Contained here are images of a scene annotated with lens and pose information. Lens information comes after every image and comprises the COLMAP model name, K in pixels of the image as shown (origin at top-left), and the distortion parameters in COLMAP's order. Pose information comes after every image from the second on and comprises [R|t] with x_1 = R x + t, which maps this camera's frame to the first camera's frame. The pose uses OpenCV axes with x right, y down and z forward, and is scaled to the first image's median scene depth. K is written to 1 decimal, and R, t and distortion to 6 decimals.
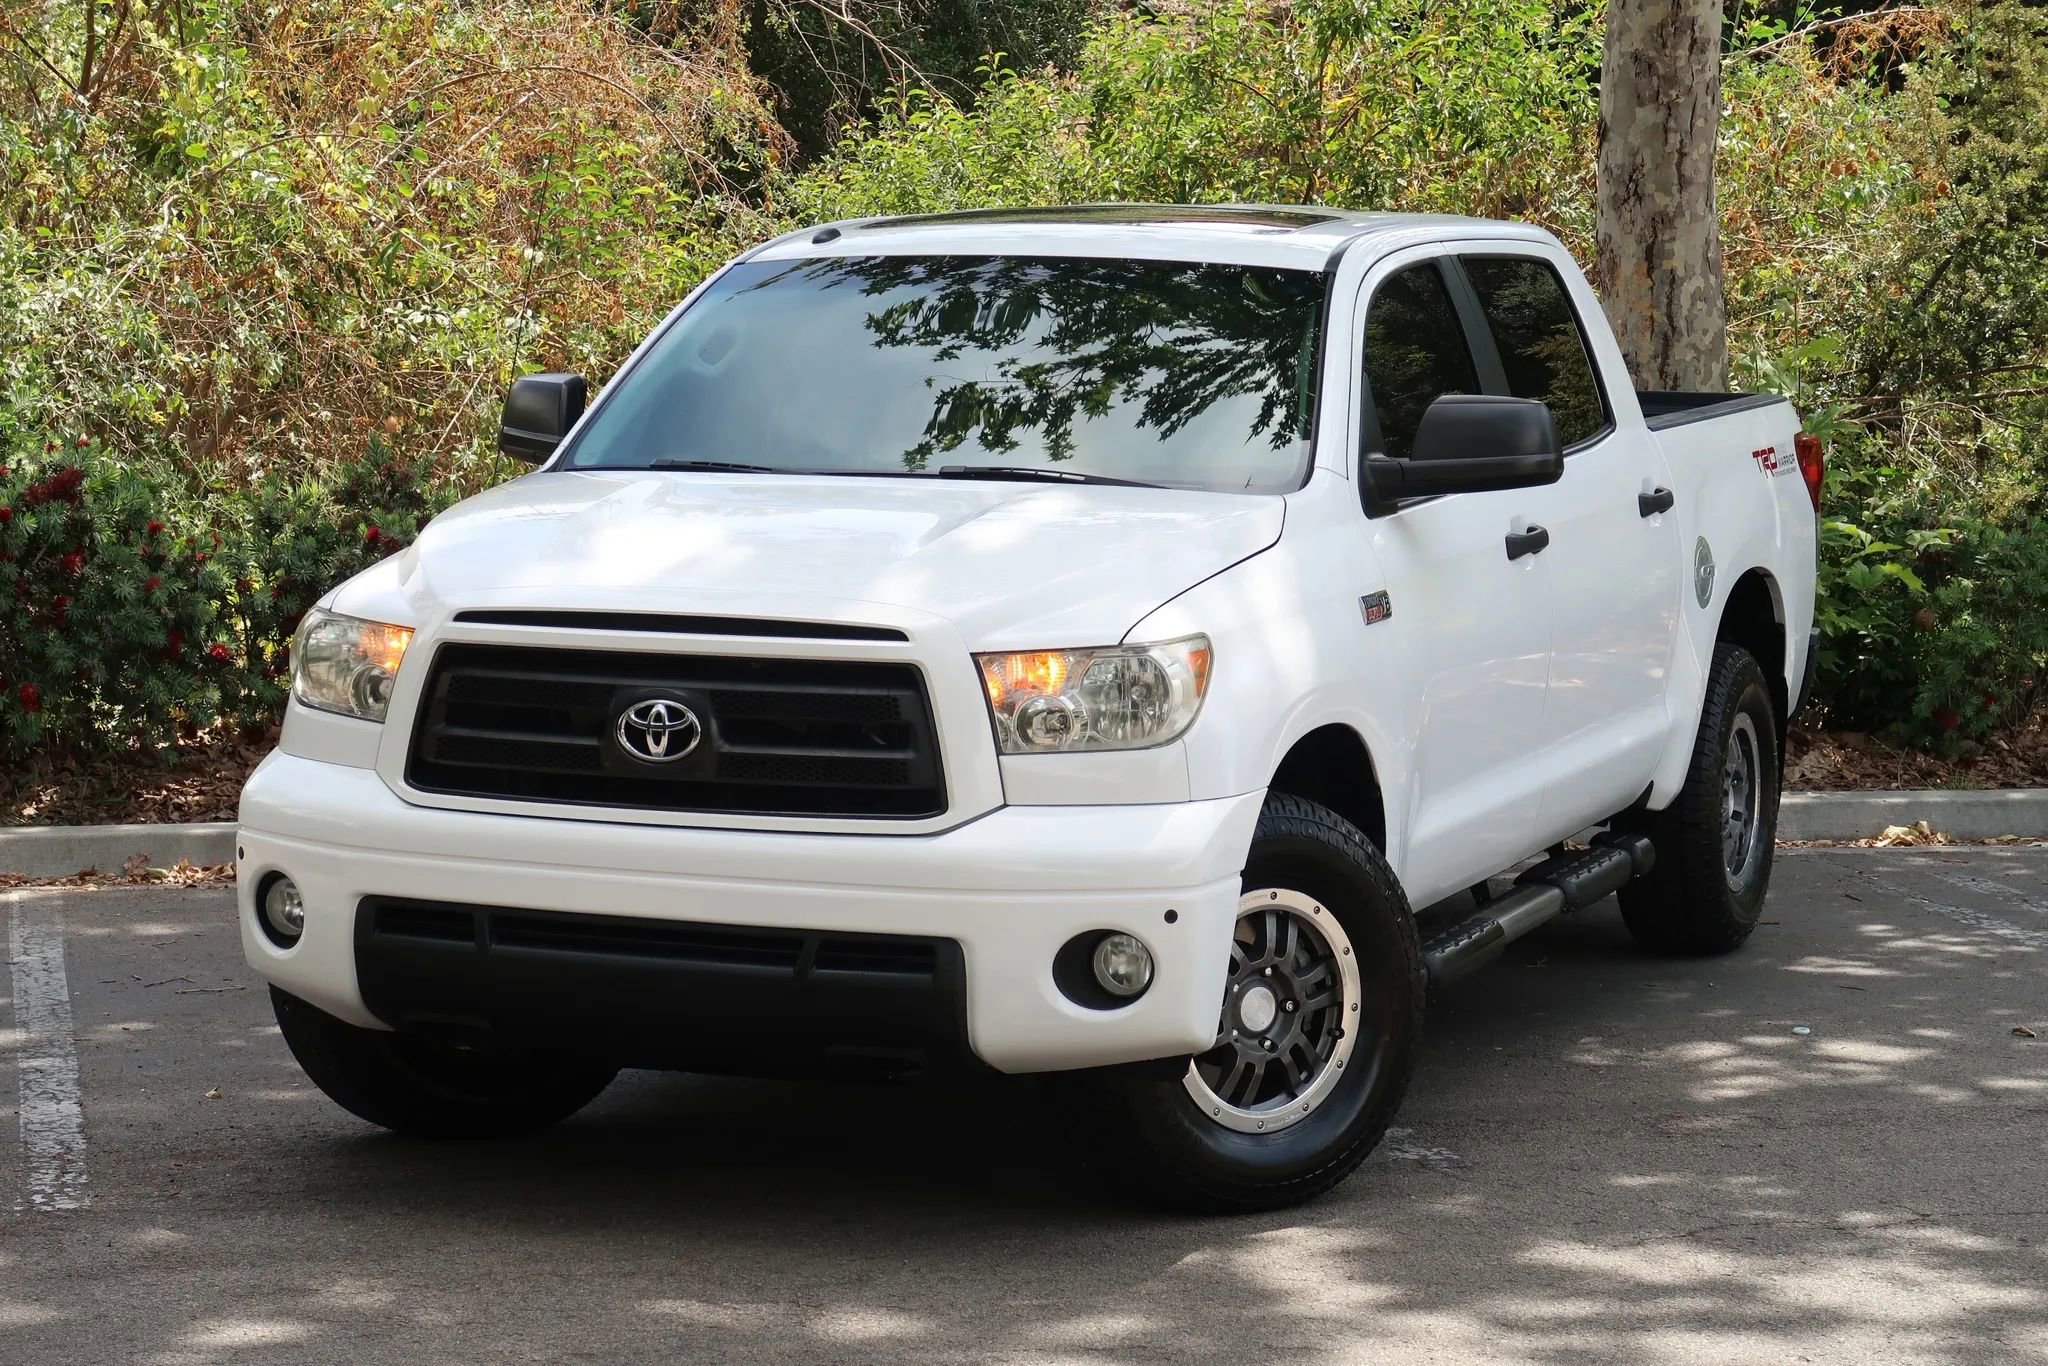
lens RADIAL K [[5283.5, 0, 1024.0], [0, 5283.5, 683.0], [0, 0, 1]] dist [0.015987, 0.384931]
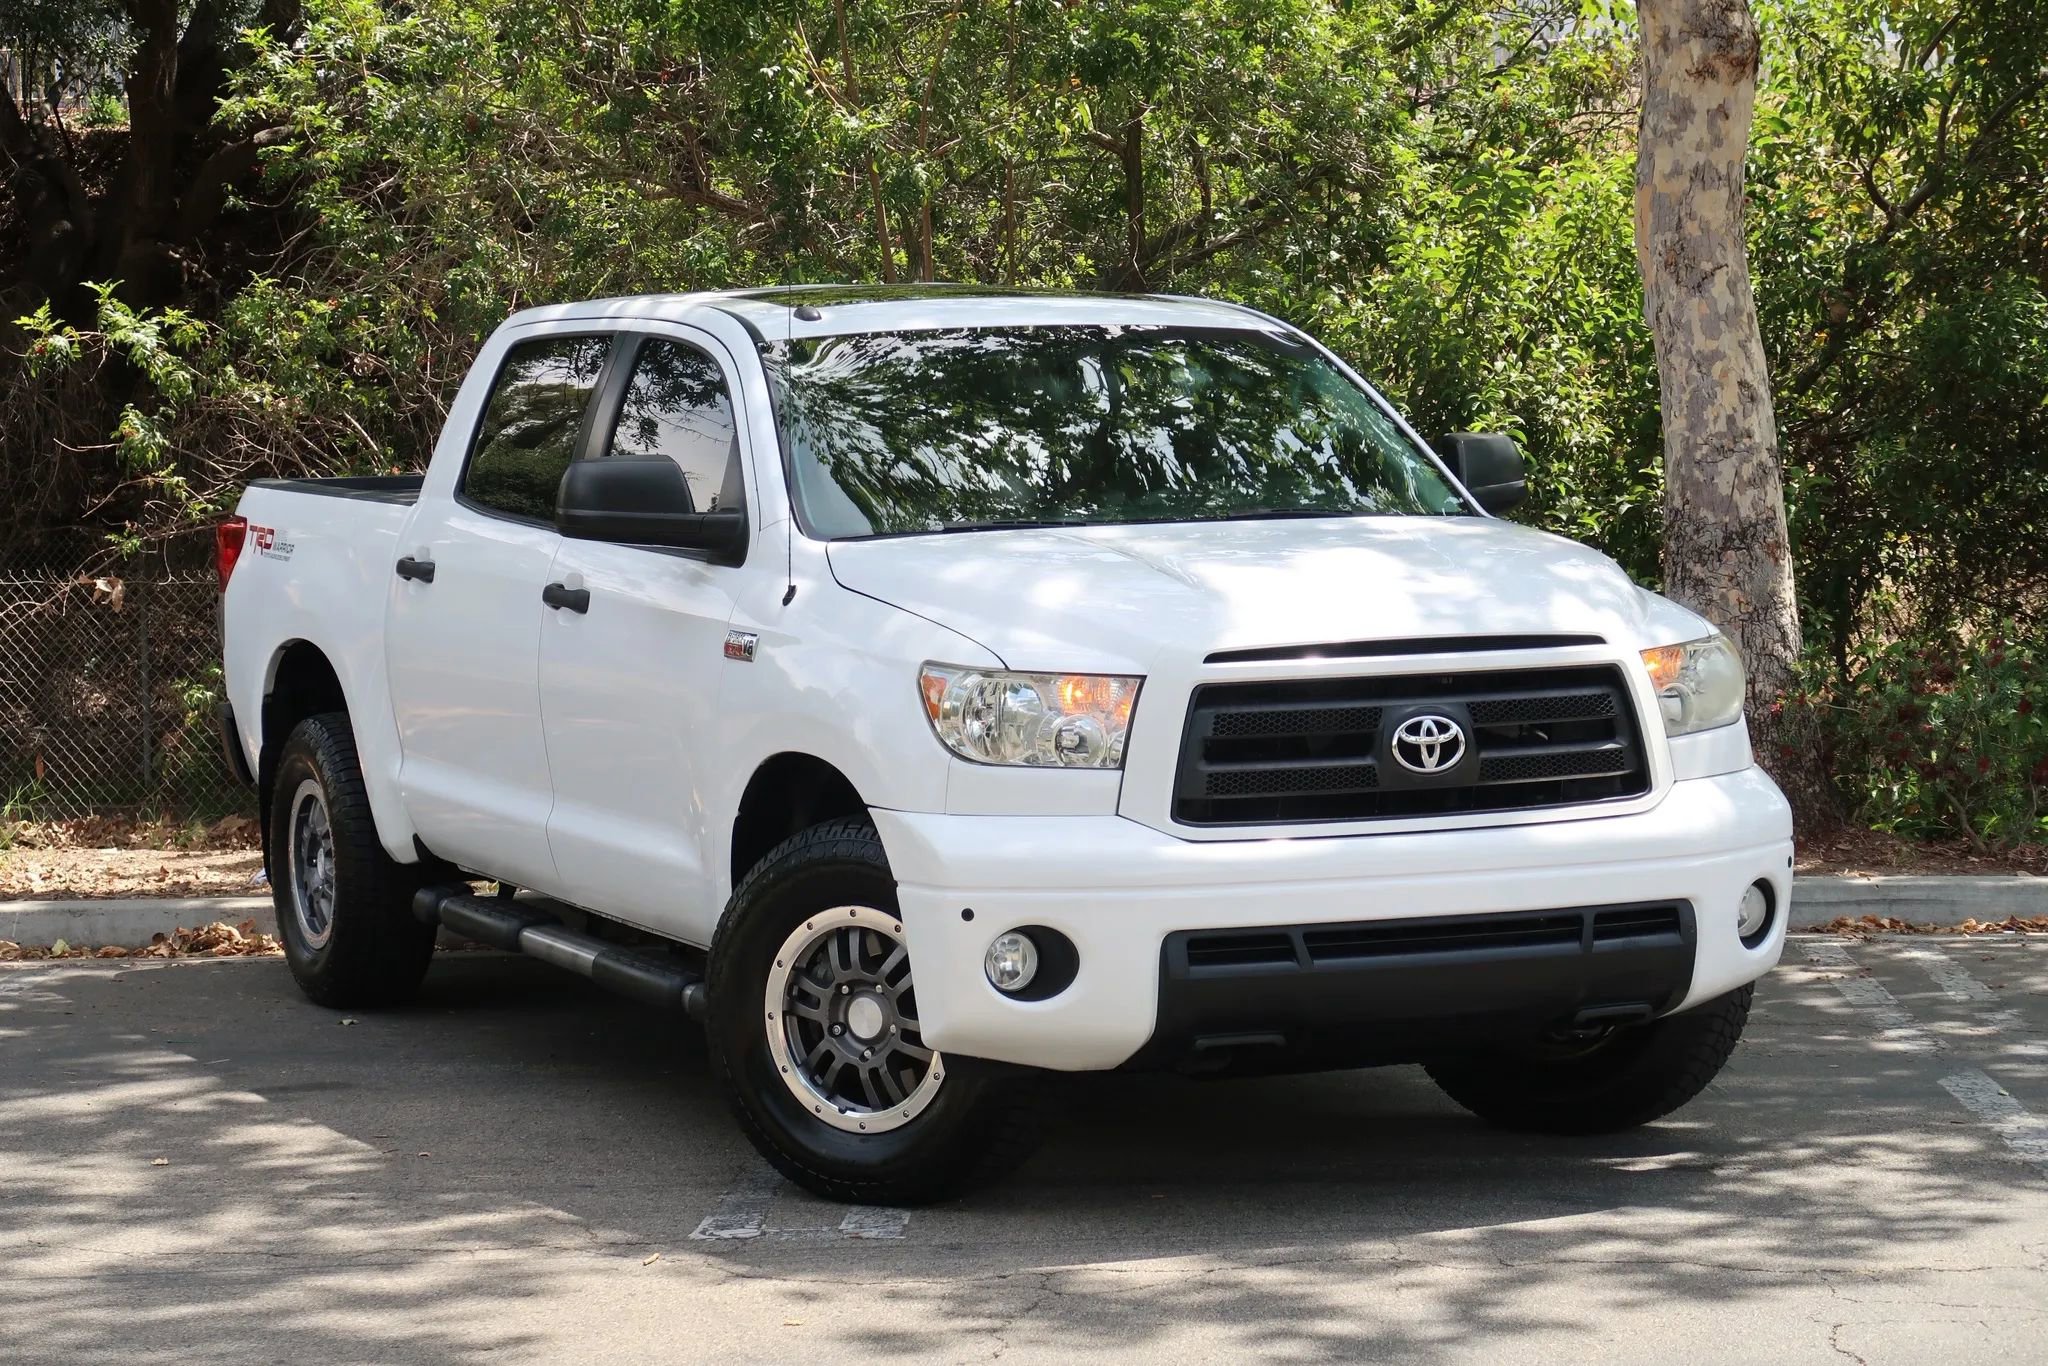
lens RADIAL K [[4890.8, 0, 1024.0], [0, 4890.8, 683.0], [0, 0, 1]] dist [-0.025734, 0.177307]
pose [[0.672006, -0.067212, 0.737489, -0.845044], [0.089156, 0.995972, 0.009531, -0.019970], [-0.735159, 0.059347, 0.675291, 0.375136]]
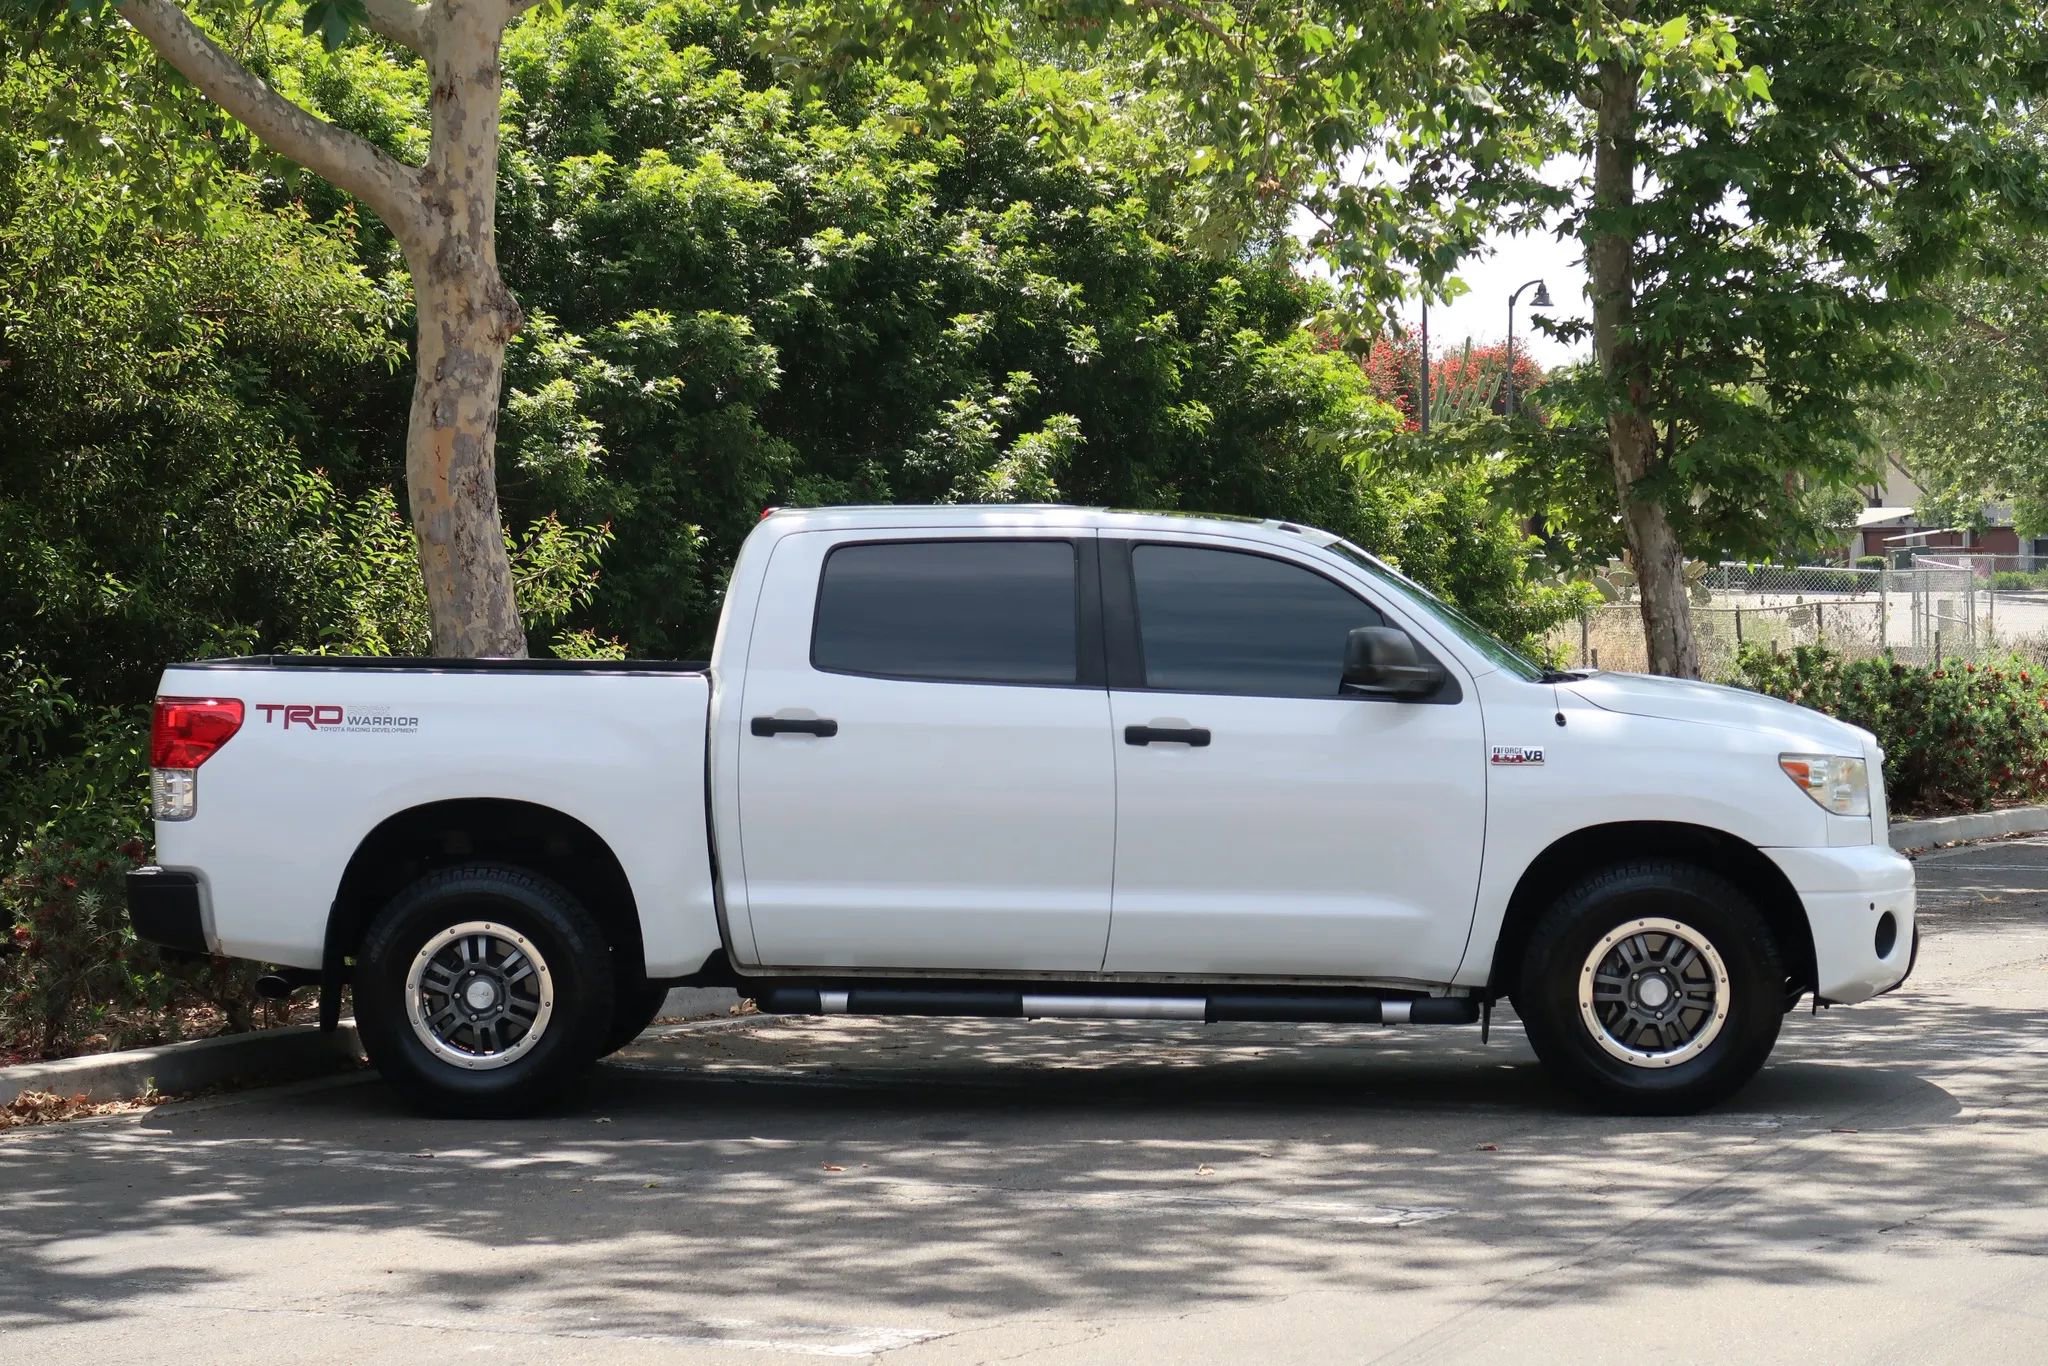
lens RADIAL K [[5720.5, 0, 1024.0], [0, 5720.5, 683.0], [0, 0, 1]] dist [0.006134, 0.899748]
pose [[-0.334877, -0.030056, 0.941782, -1.752951], [0.086081, 0.994336, 0.062342, -0.171004], [-0.938321, 0.101946, -0.330393, 1.856766]]
